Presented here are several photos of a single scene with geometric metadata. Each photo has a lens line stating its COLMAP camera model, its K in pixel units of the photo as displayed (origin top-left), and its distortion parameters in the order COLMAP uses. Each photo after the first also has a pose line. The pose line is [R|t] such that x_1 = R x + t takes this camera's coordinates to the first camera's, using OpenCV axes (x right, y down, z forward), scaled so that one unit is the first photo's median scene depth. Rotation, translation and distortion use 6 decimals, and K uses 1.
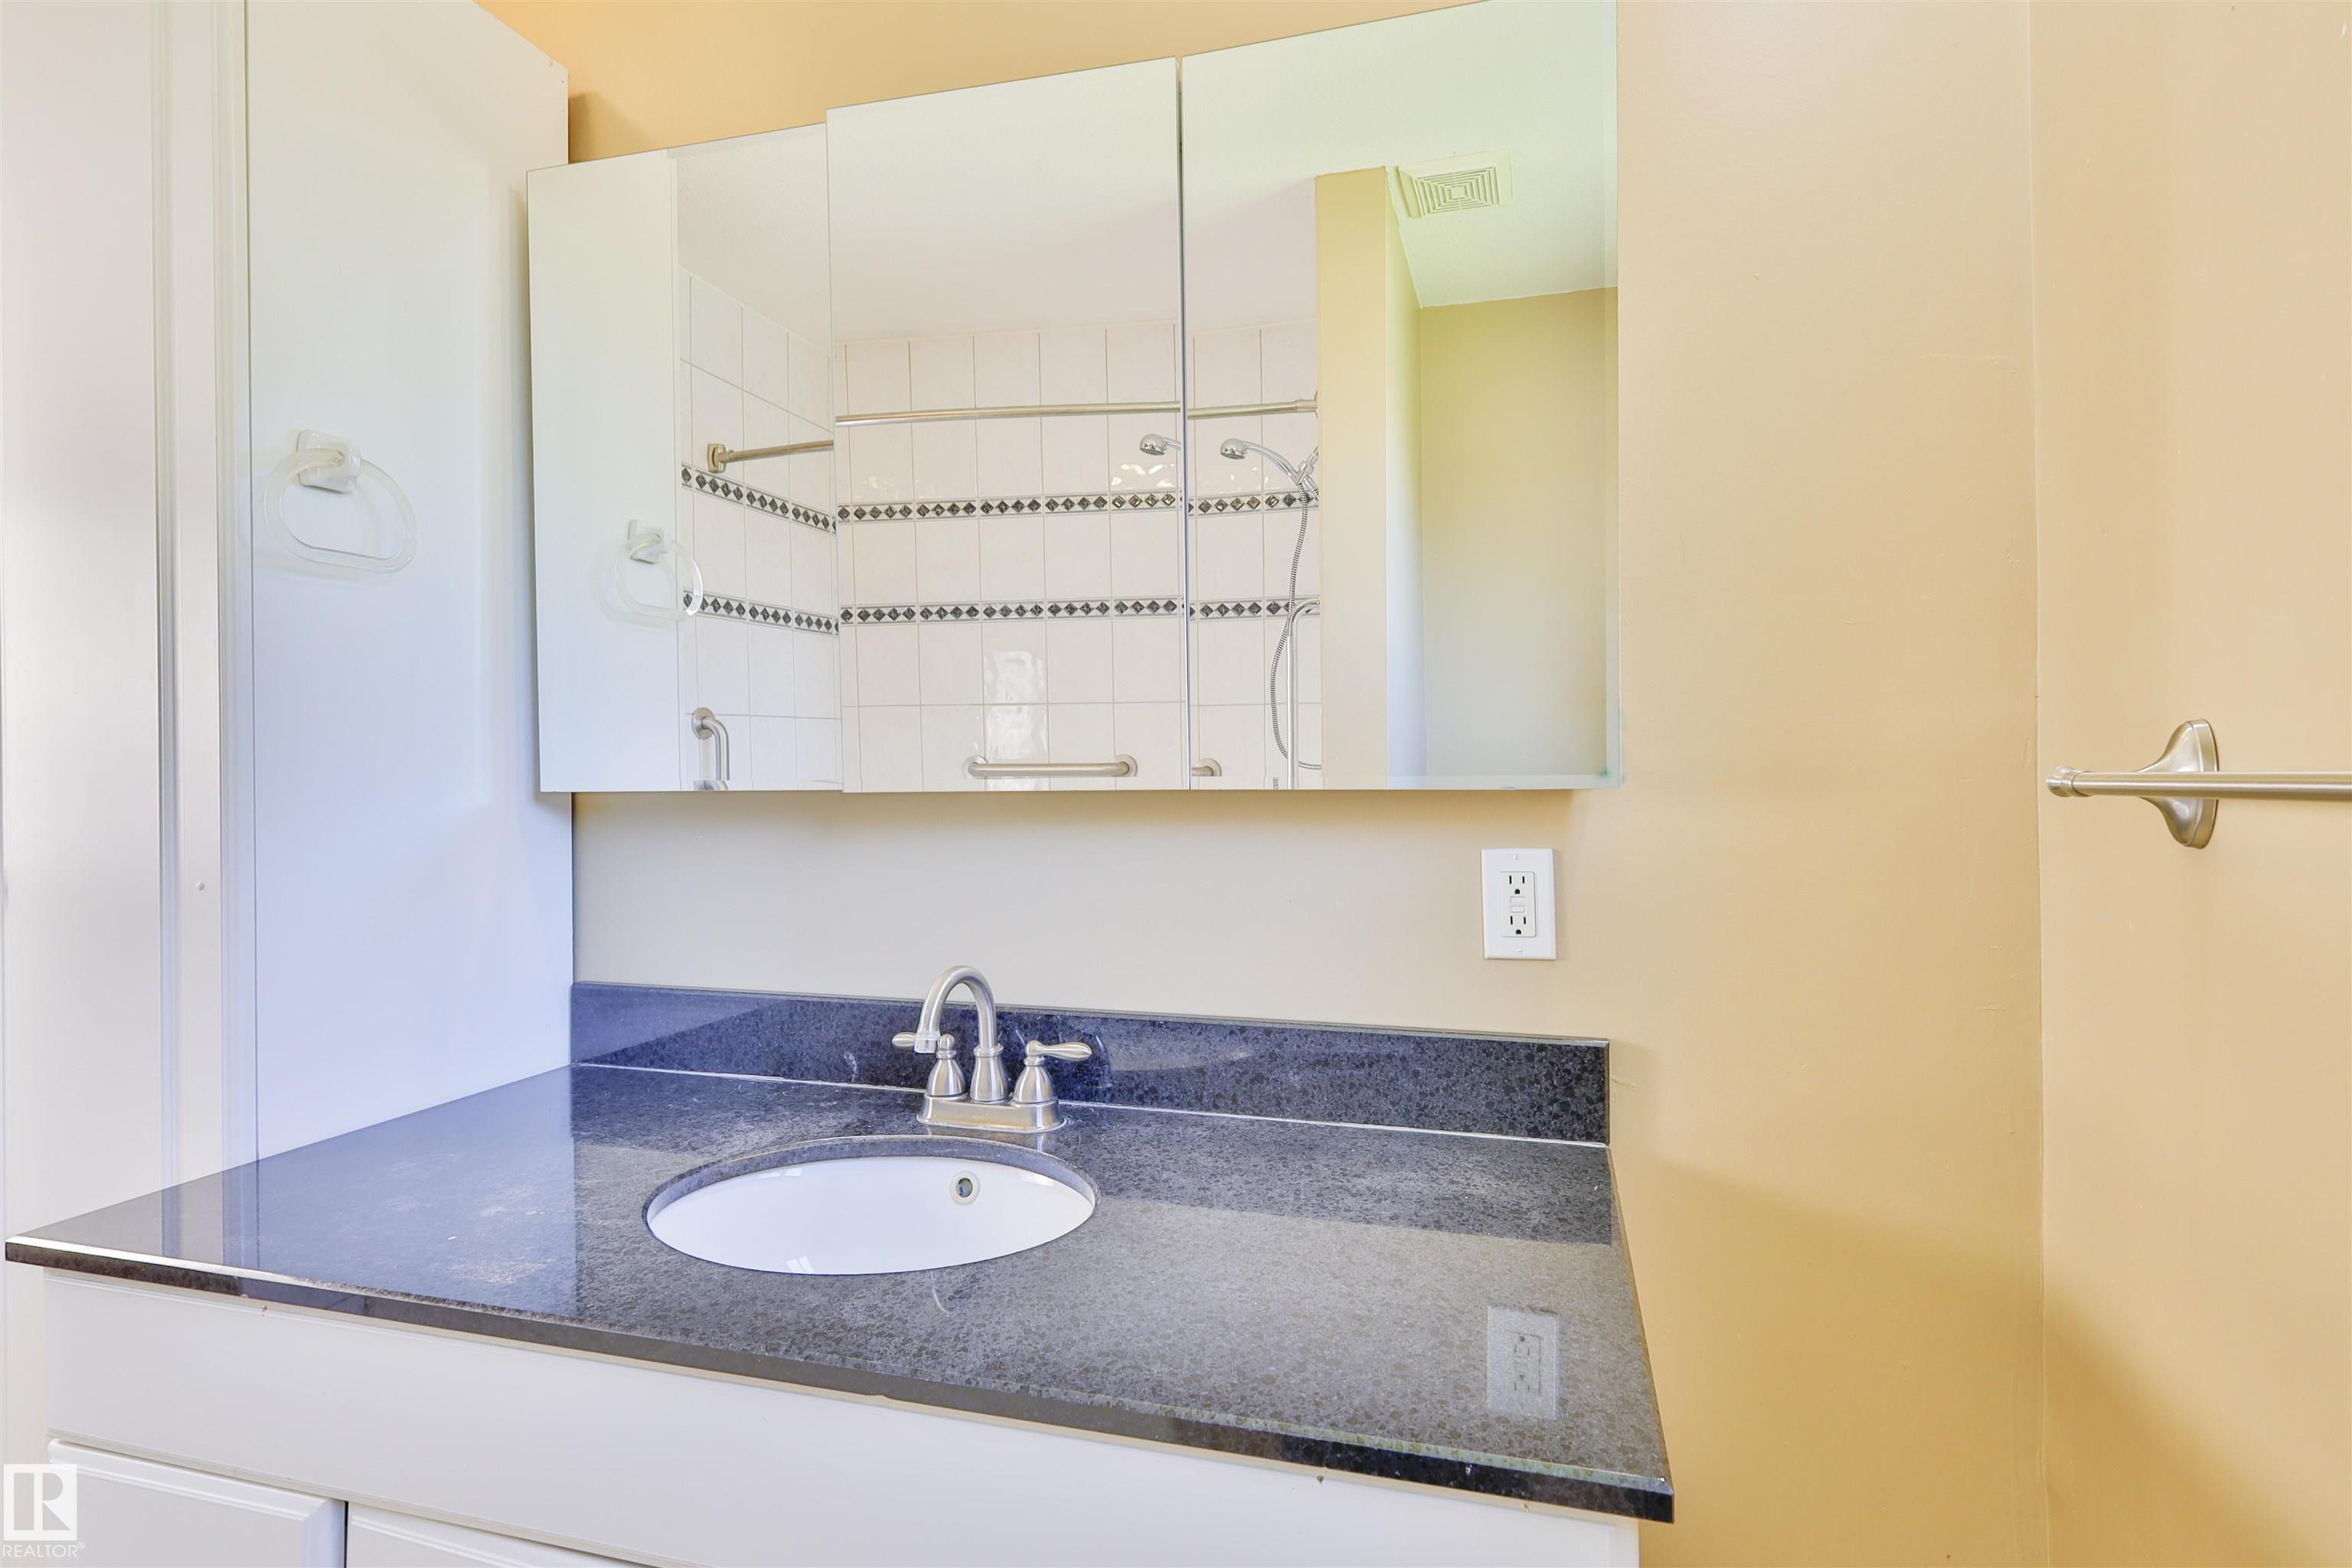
lens RADIAL K [[1110.3, 0, 1181.8], [0, 1110.3, 777.6], [0, 0, 1]] dist [0.003540, 0.000526]
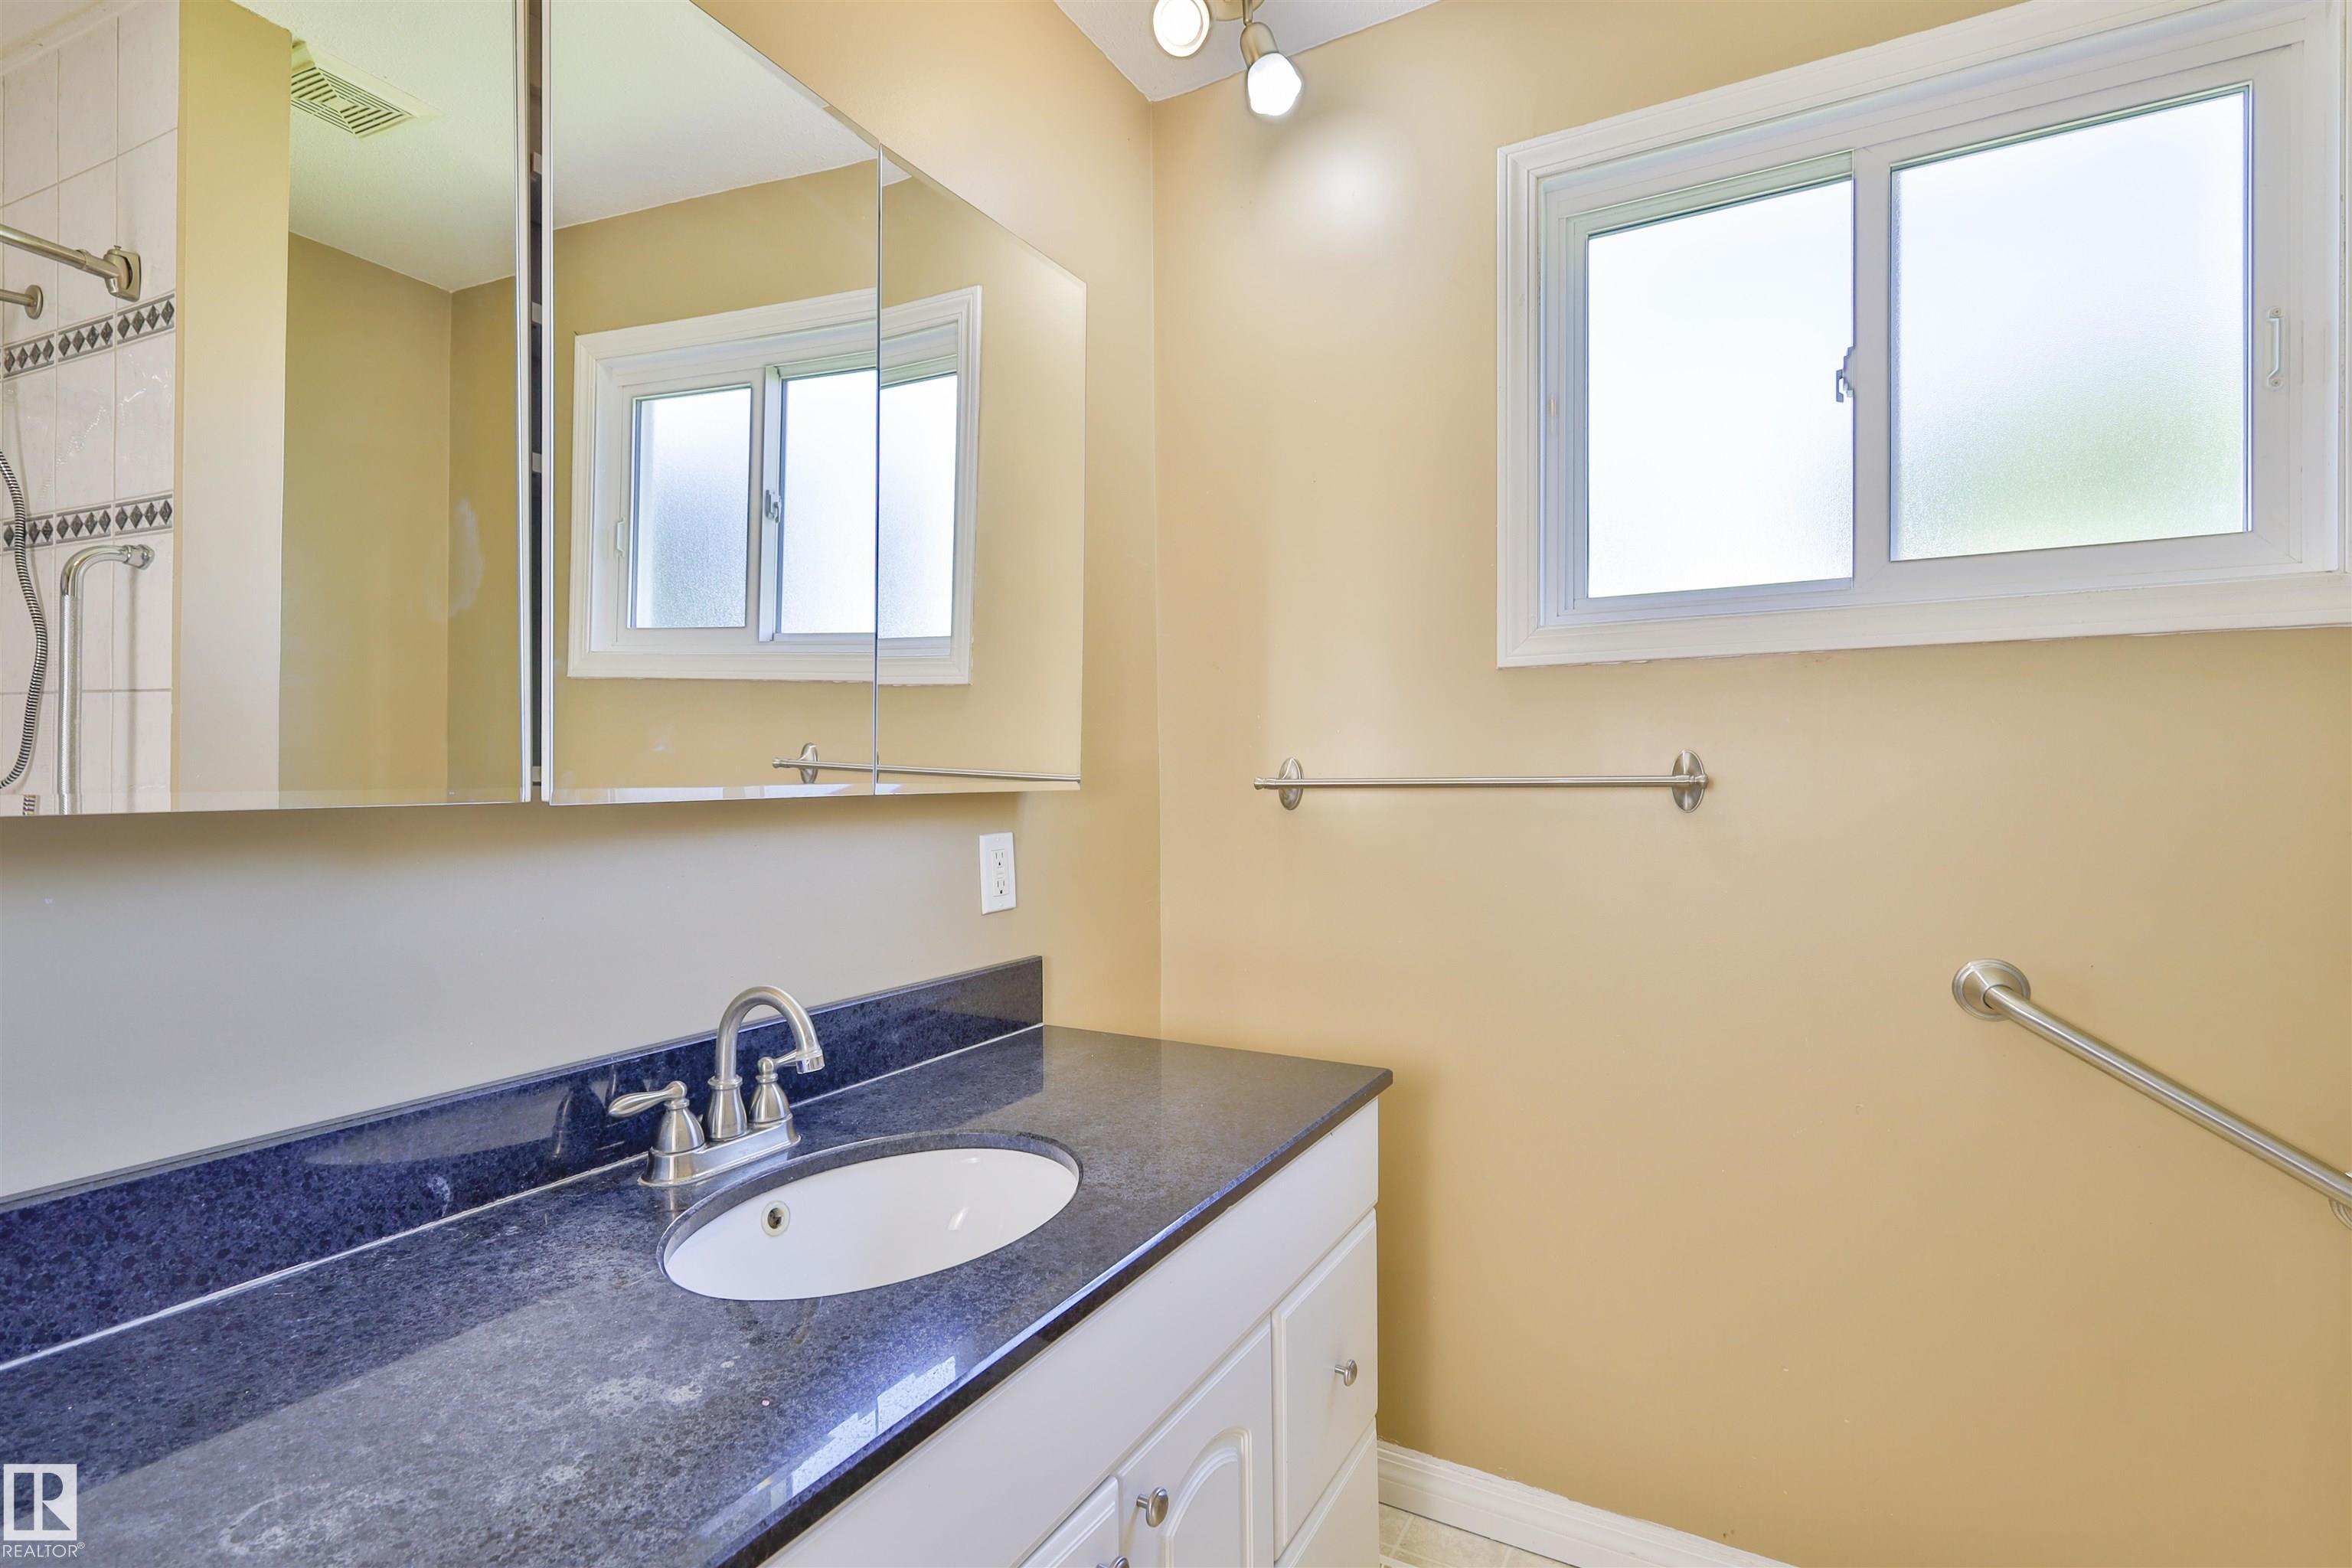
lens RADIAL K [[1110.3, 0, 1181.8], [0, 1110.3, 777.6], [0, 0, 1]] dist [0.003540, 0.000526]
pose [[0.234653, 0.005612, 0.972063, -0.989212], [0.012742, 0.999880, -0.008849, 0.007258], [-0.971996, 0.014462, 0.234553, 0.419281]]
